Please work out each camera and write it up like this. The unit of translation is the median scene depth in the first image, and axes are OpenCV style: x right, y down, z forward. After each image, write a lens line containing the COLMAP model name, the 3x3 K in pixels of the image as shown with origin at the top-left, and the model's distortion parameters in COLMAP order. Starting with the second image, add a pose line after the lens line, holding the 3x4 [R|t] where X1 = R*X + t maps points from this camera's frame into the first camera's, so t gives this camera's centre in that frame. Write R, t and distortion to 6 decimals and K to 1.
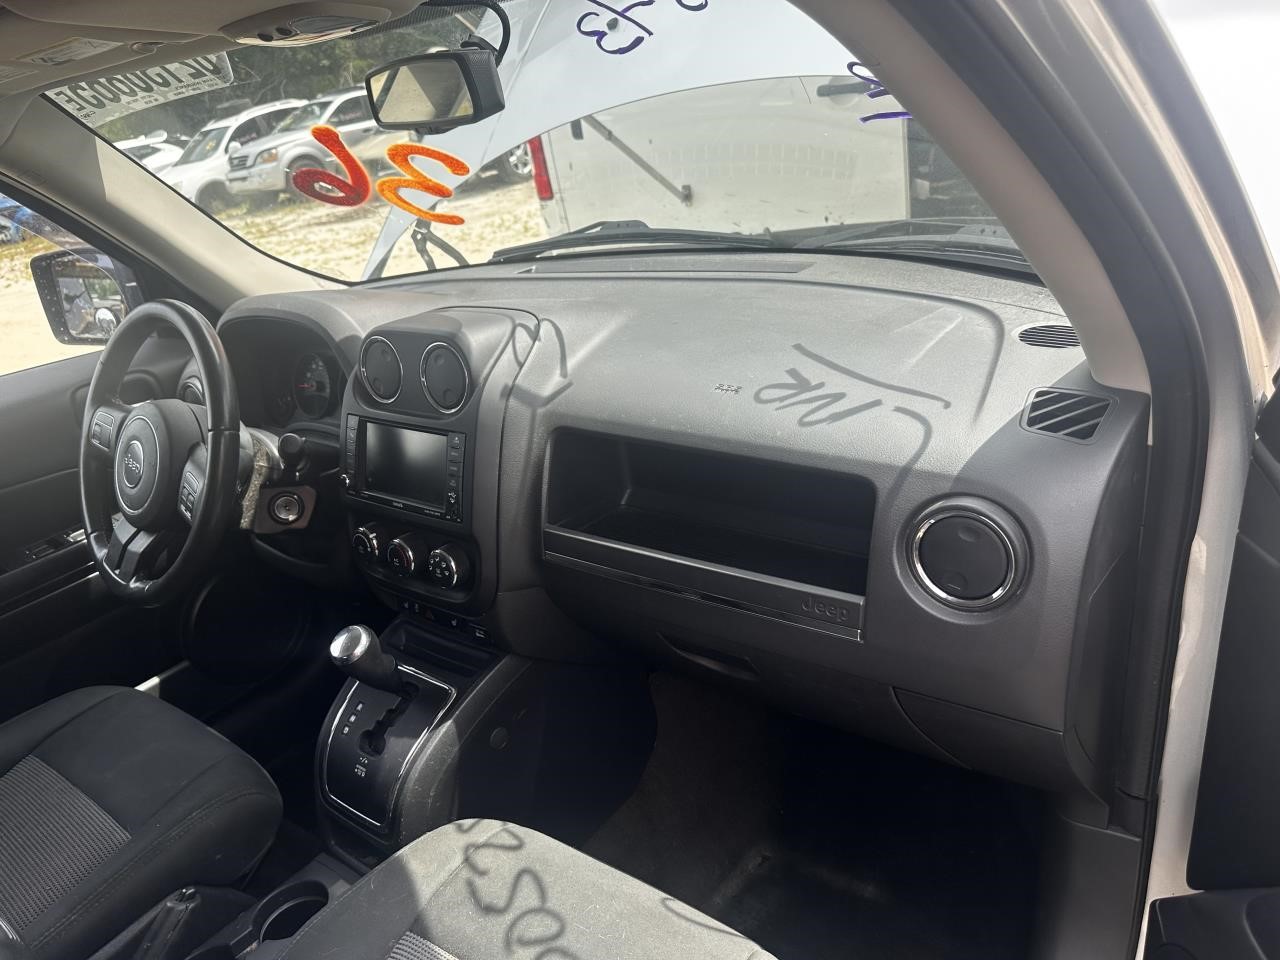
lens RADIAL K [[935.7, 0, 629.0], [0, 935.7, 481.7], [0, 0, 1]] dist [-0.004106, 0.003702]
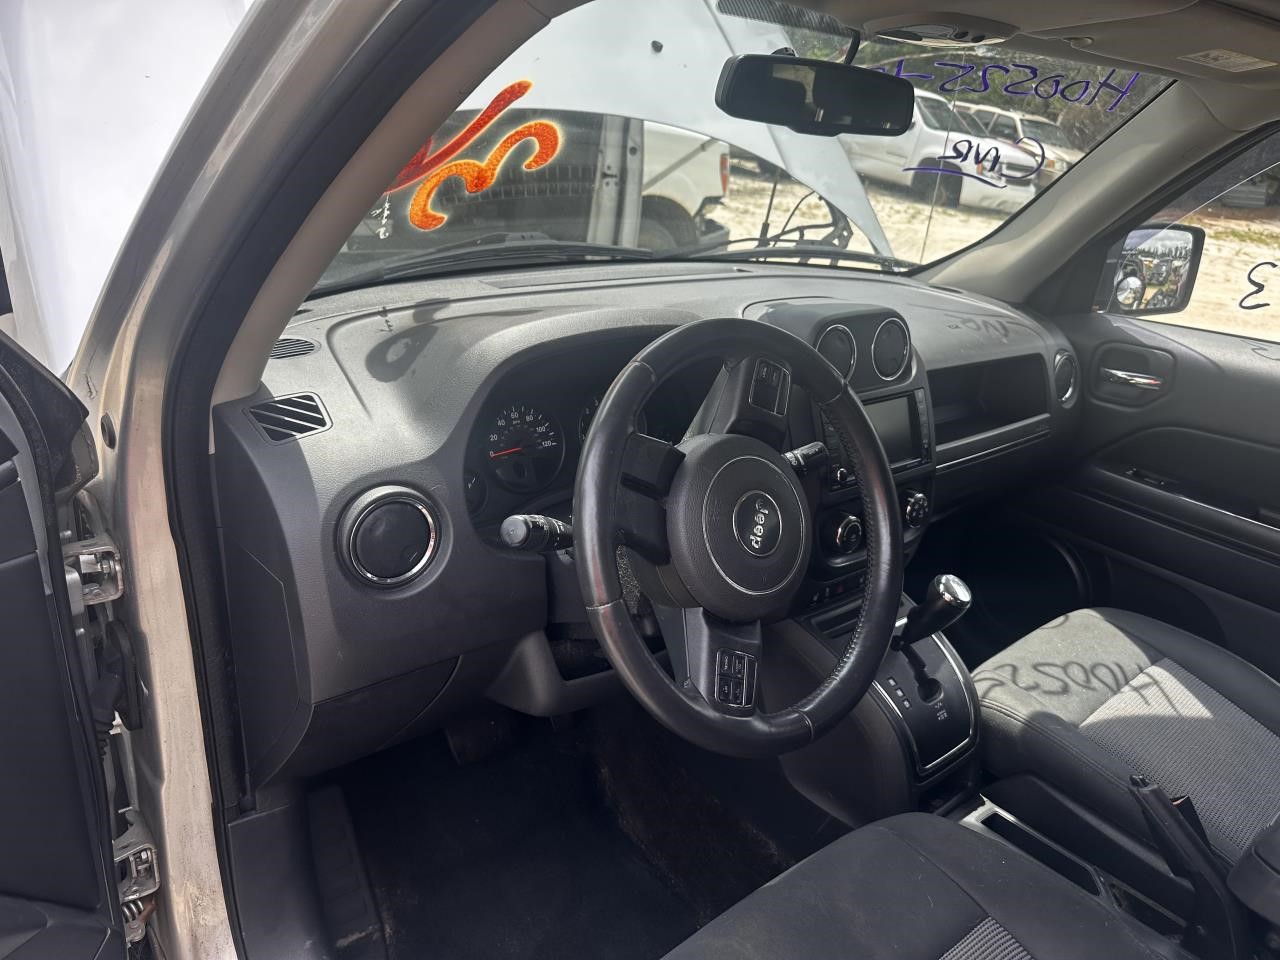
lens RADIAL K [[924.4, 0, 640.0], [0, 924.4, 480.0], [0, 0, 1]] dist [0.047839, -0.058261]
pose [[0.172092, -0.216785, 0.960931, -1.540225], [0.282870, 0.945276, 0.162594, -0.258928], [-0.943594, 0.243837, 0.223996, 1.189127]]
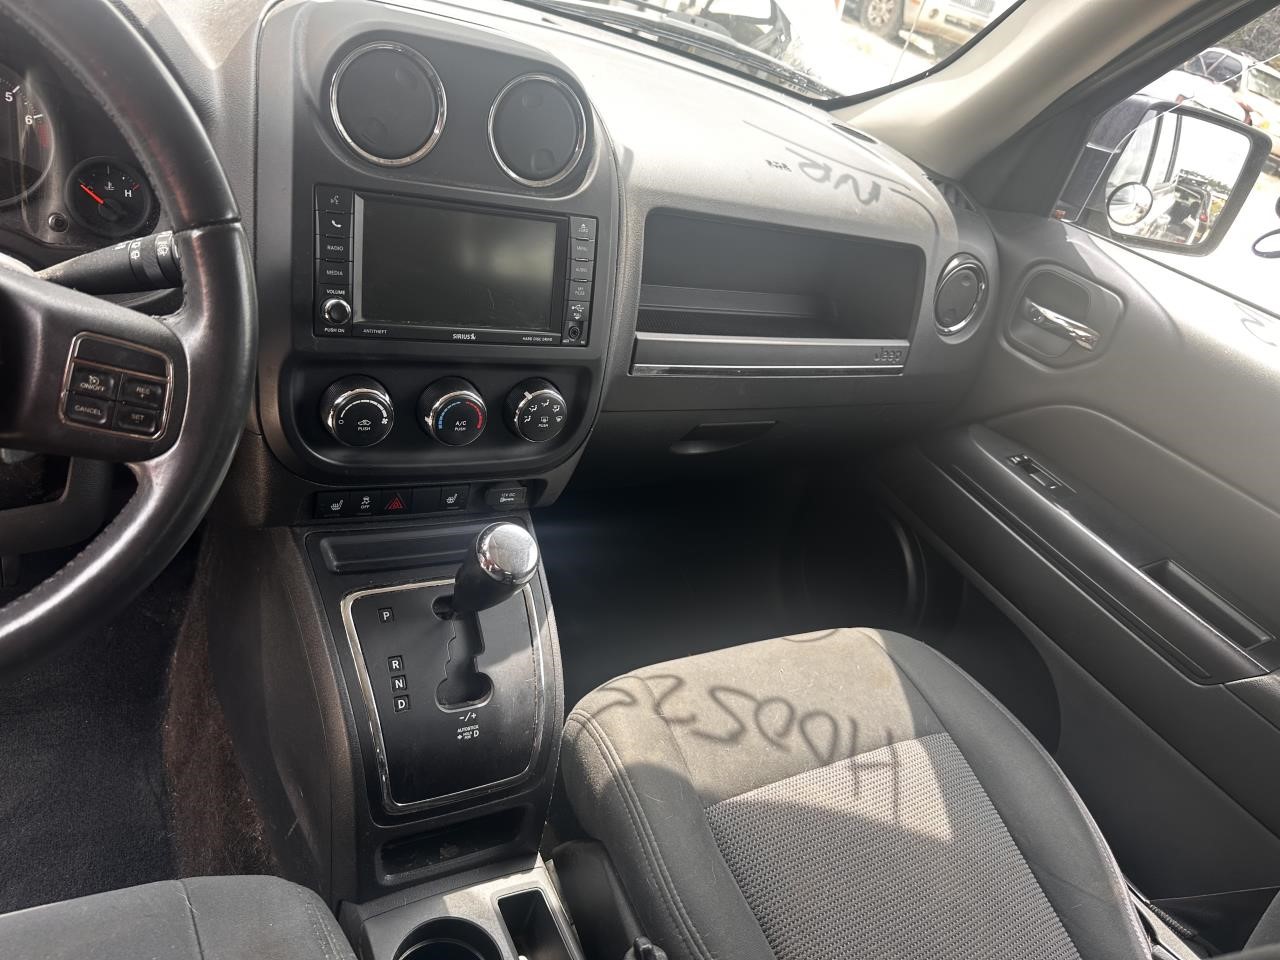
lens RADIAL K [[924.4, 0, 640.0], [0, 924.4, 480.0], [0, 0, 1]] dist [0.047839, -0.058261]
pose [[0.328794, -0.280108, 0.901906, -0.940714], [0.051767, 0.958912, 0.278940, -0.060922], [-0.942982, -0.045025, 0.329784, 0.773276]]
